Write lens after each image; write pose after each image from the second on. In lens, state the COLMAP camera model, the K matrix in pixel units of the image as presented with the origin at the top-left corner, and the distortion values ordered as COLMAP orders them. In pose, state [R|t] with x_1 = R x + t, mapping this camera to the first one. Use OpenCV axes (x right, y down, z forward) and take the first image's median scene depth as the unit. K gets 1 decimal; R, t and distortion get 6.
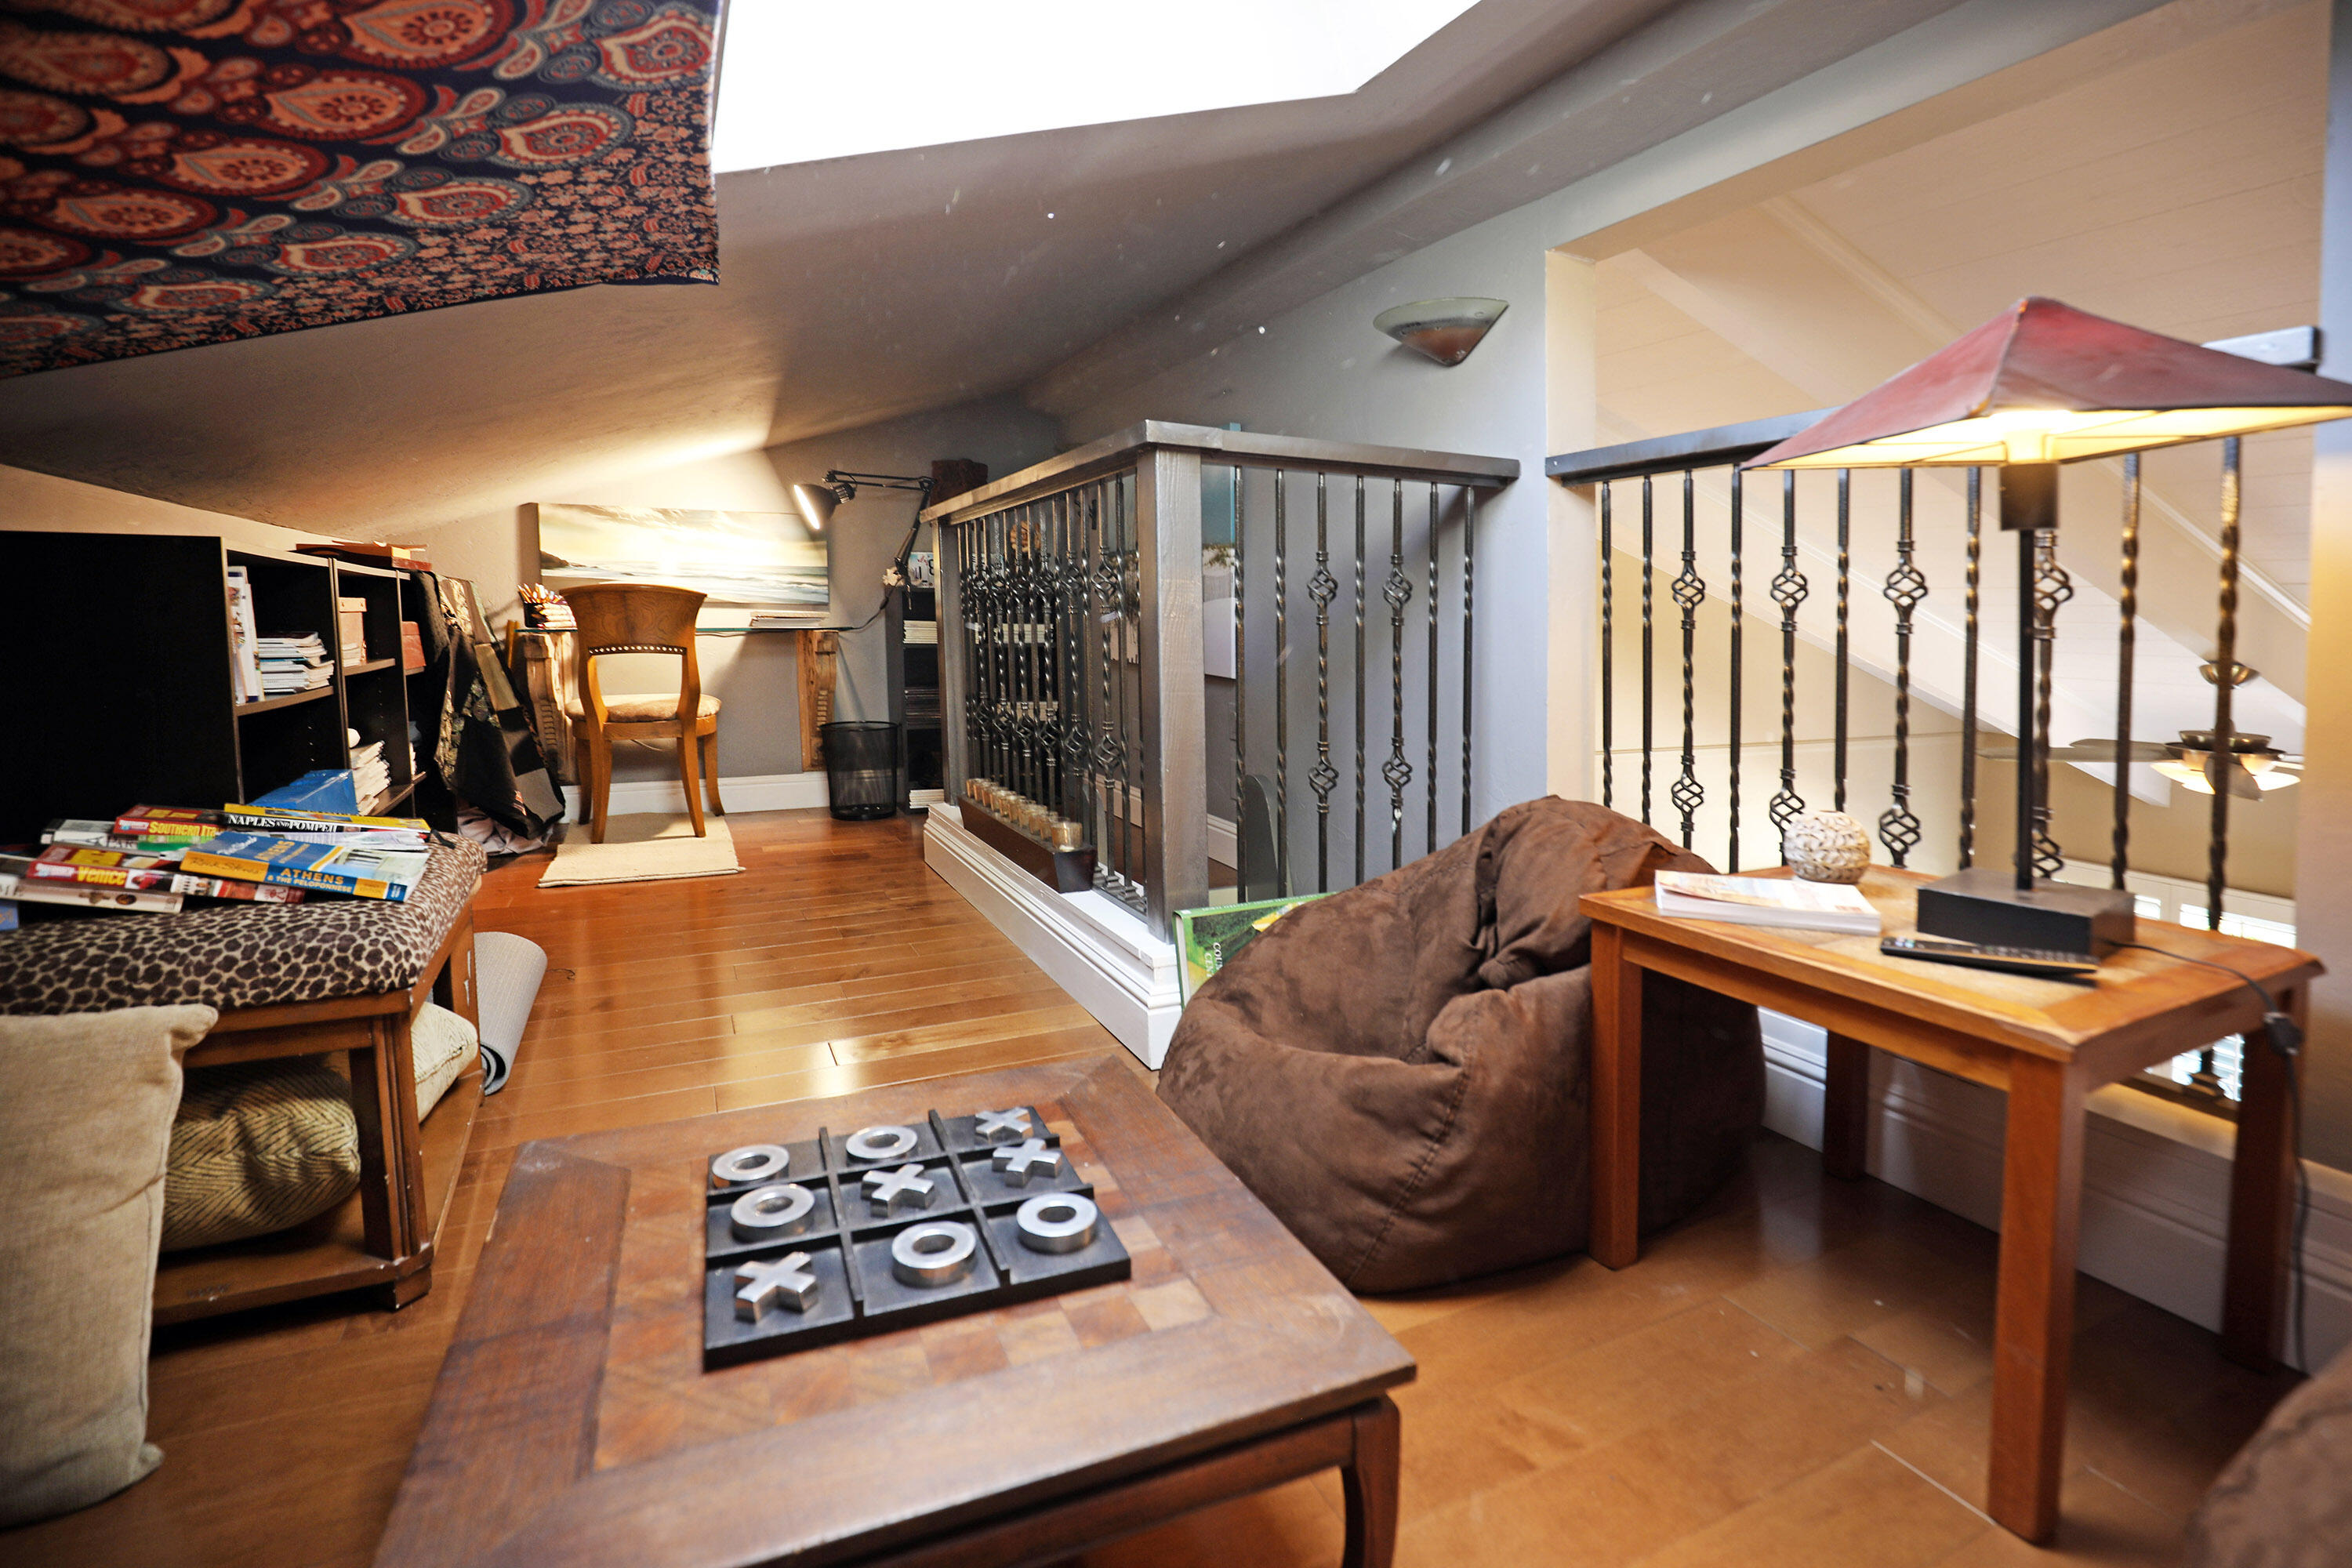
lens RADIAL K [[1096.7, 0, 1205.1], [0, 1096.7, 705.8], [0, 0, 1]] dist [-0.026143, 0.000139]
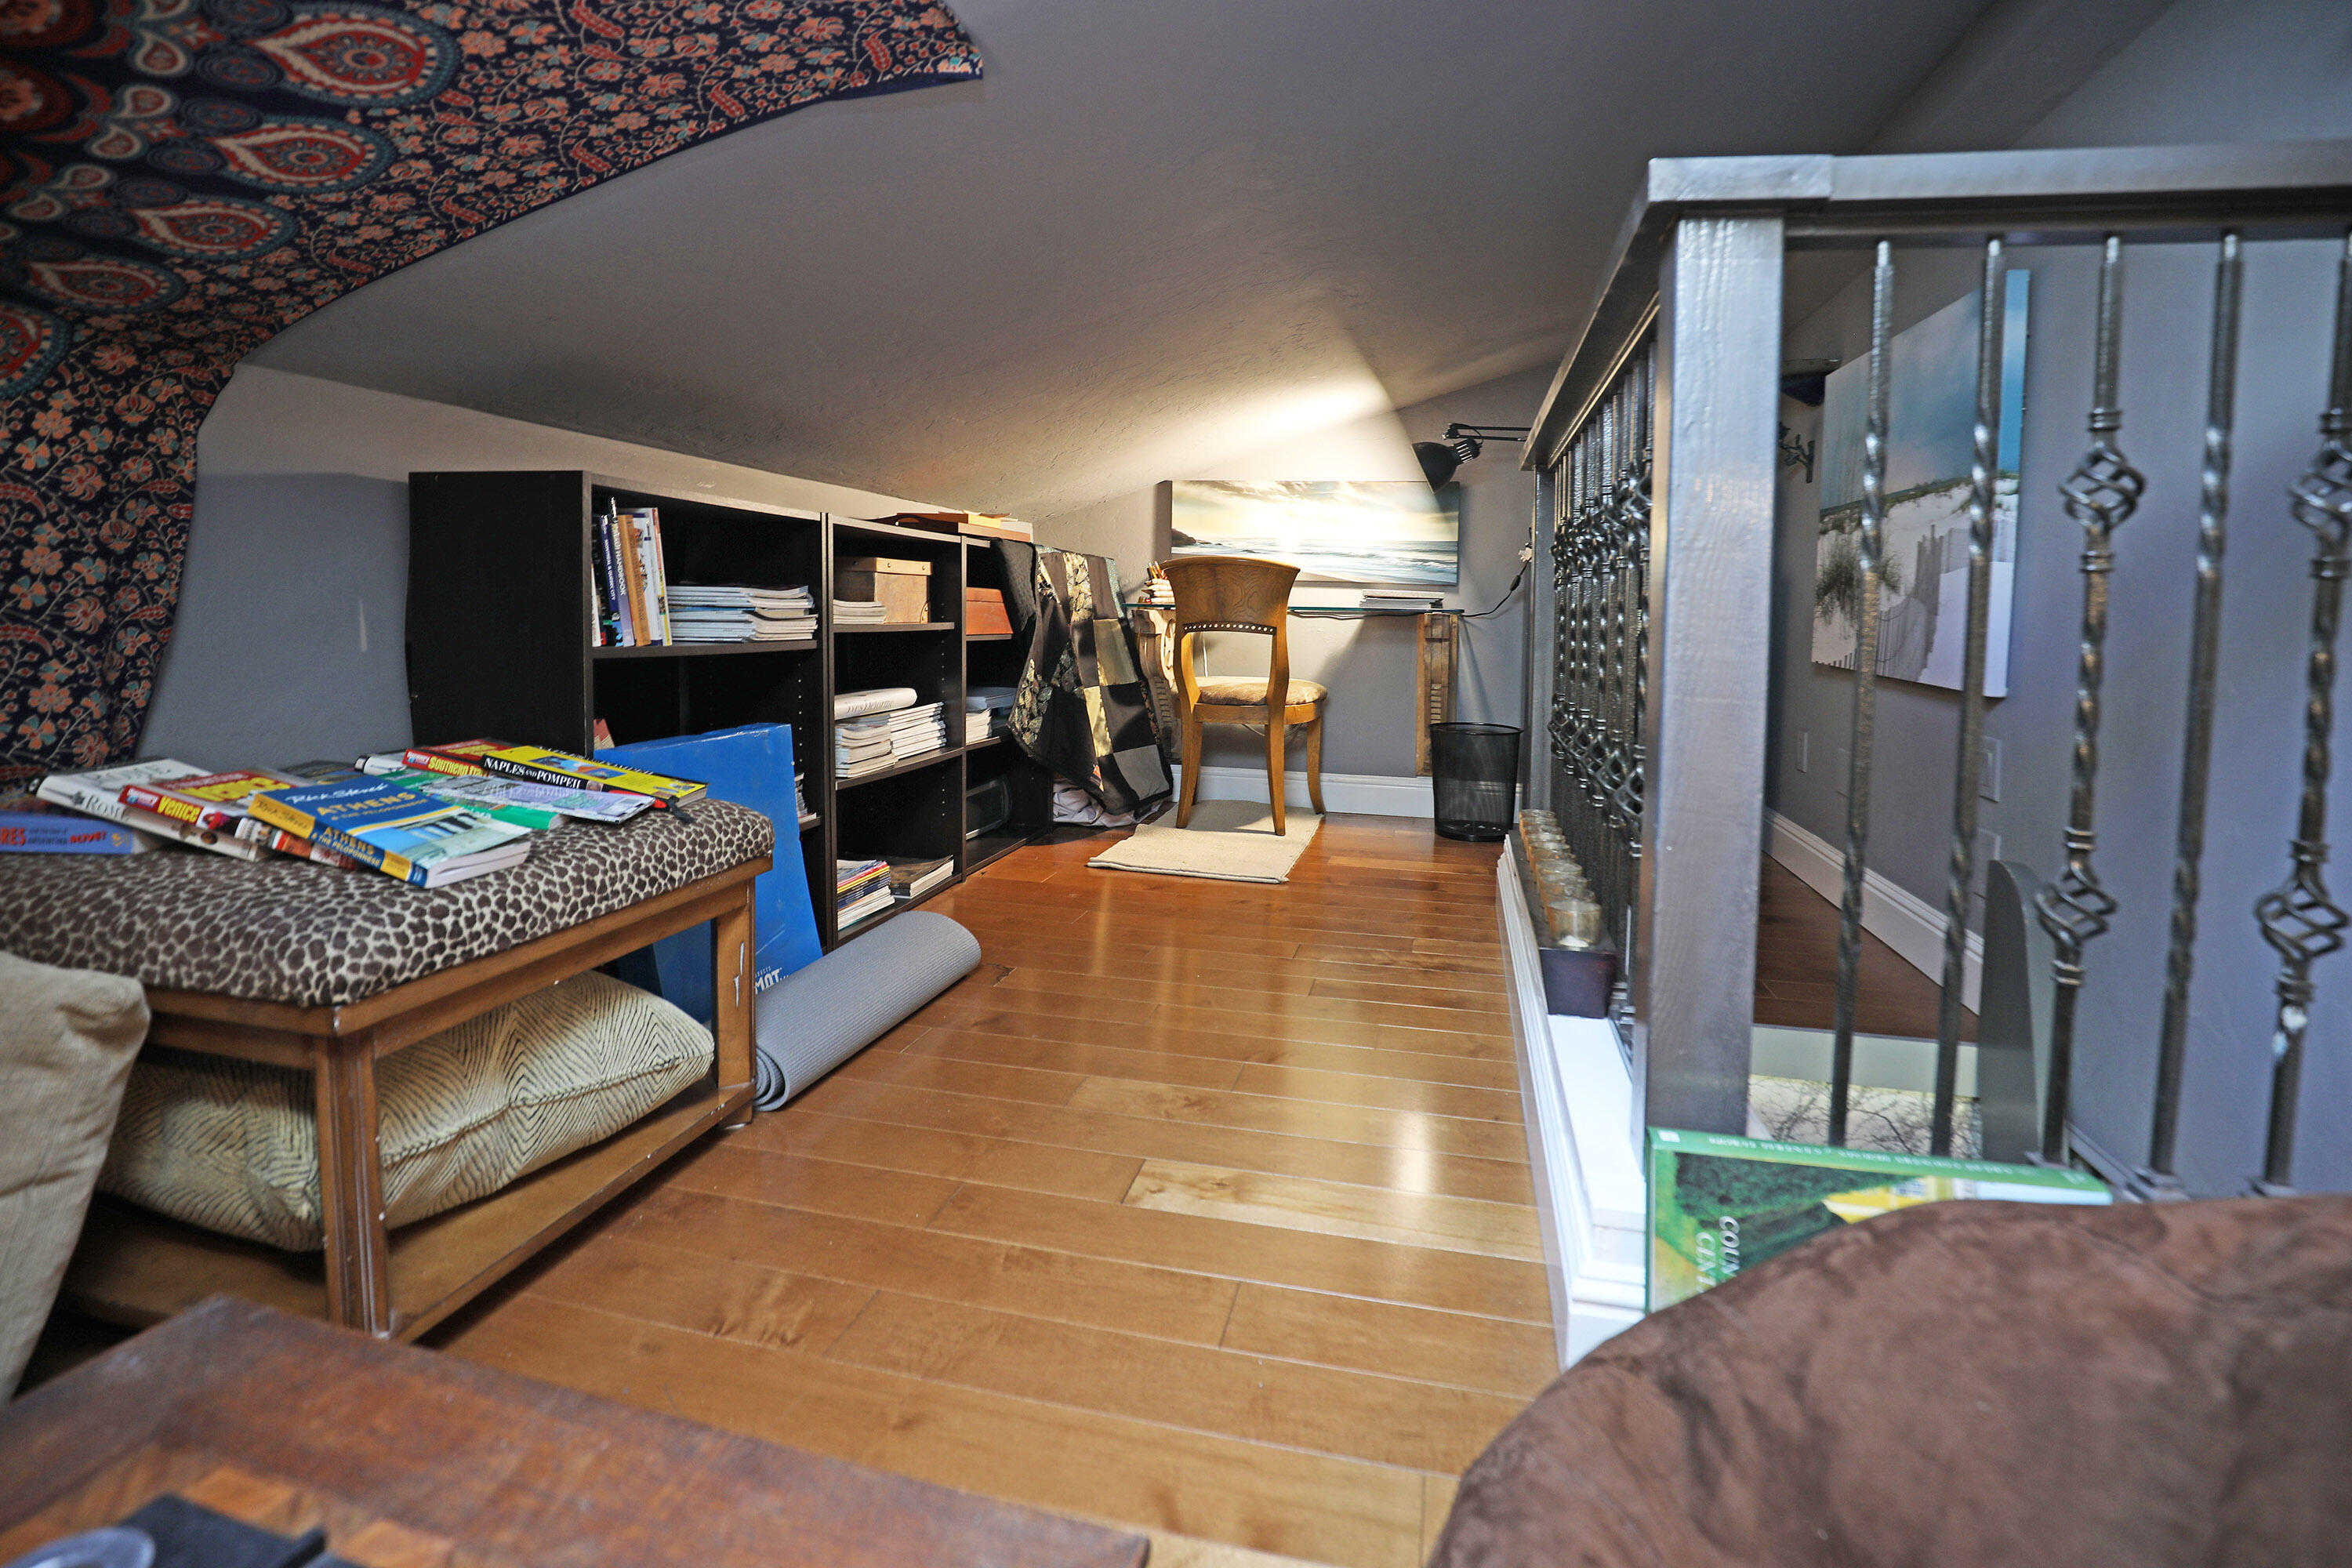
lens RADIAL K [[1096.7, 0, 1205.1], [0, 1096.7, 705.8], [0, 0, 1]] dist [-0.026143, 0.000139]
pose [[0.775044, 0.066024, -0.628449, 0.088623], [-0.068664, 0.997437, 0.020109, -0.002808], [0.628166, 0.027567, 0.777591, 0.359810]]
